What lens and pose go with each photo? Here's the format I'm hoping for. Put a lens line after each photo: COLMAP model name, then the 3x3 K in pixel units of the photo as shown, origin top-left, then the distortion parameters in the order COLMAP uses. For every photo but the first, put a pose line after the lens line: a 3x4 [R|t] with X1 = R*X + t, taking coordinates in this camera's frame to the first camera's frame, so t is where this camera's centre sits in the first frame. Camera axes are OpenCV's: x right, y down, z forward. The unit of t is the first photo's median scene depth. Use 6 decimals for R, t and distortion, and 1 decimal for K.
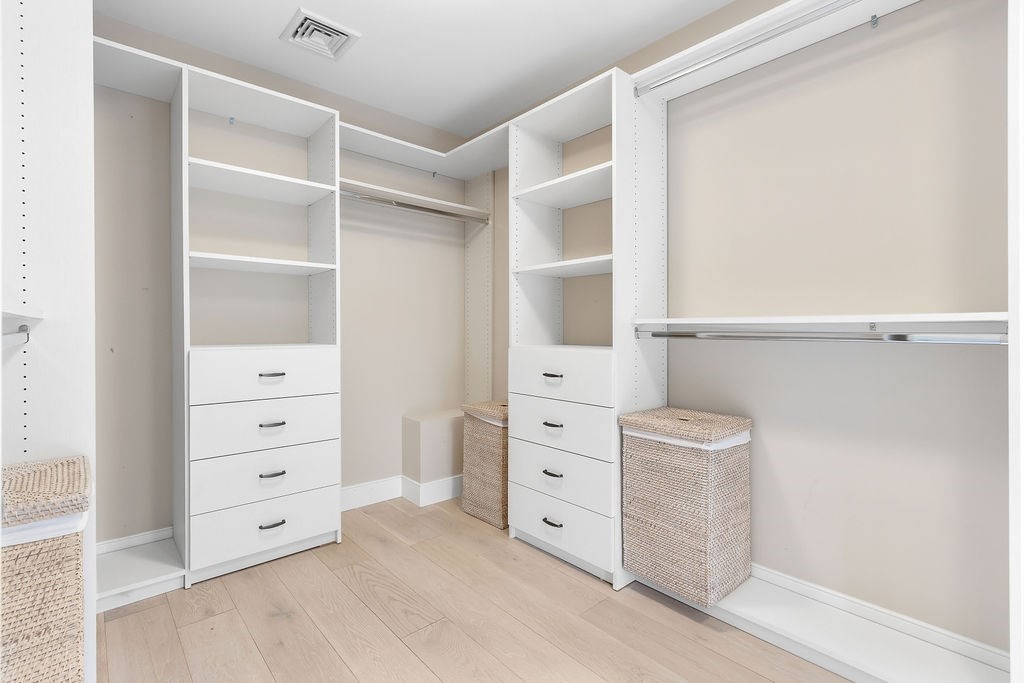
lens RADIAL K [[469.3, 0, 506.8], [0, 469.3, 331.6], [0, 0, 1]] dist [-0.000359, -0.000472]
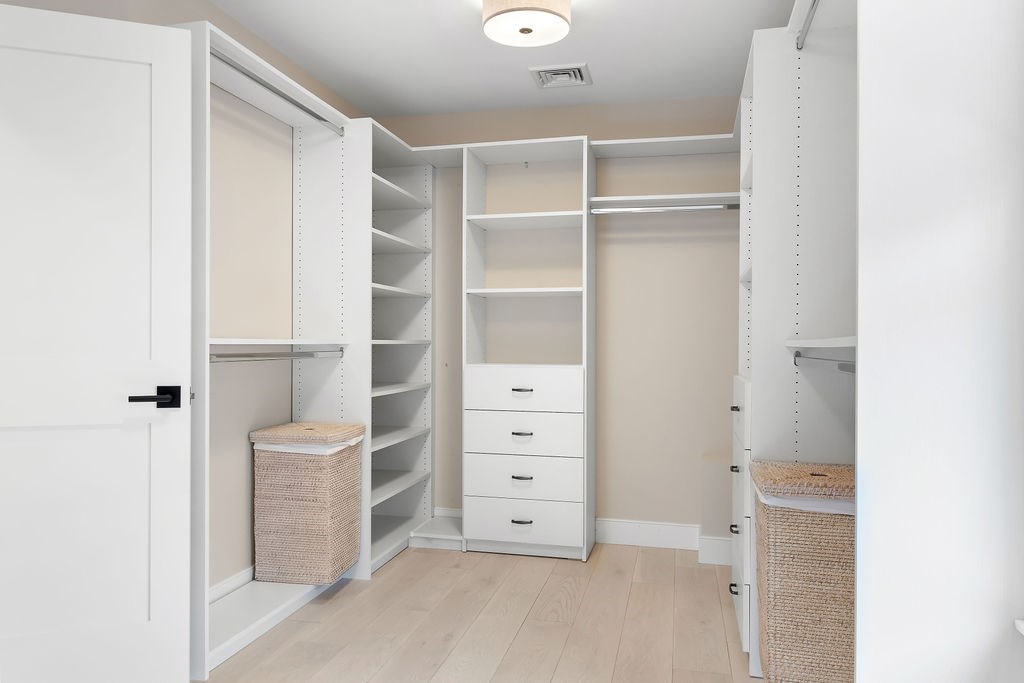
lens RADIAL K [[748.0, 0, 483.3], [0, 748.0, 342.8], [0, 0, 1]] dist [-0.000738, -0.003920]
pose [[0.551808, -0.002239, -0.833968, 1.052052], [-0.006021, 0.999960, -0.006669, -0.010120], [0.833949, 0.008701, 0.551773, -0.089439]]
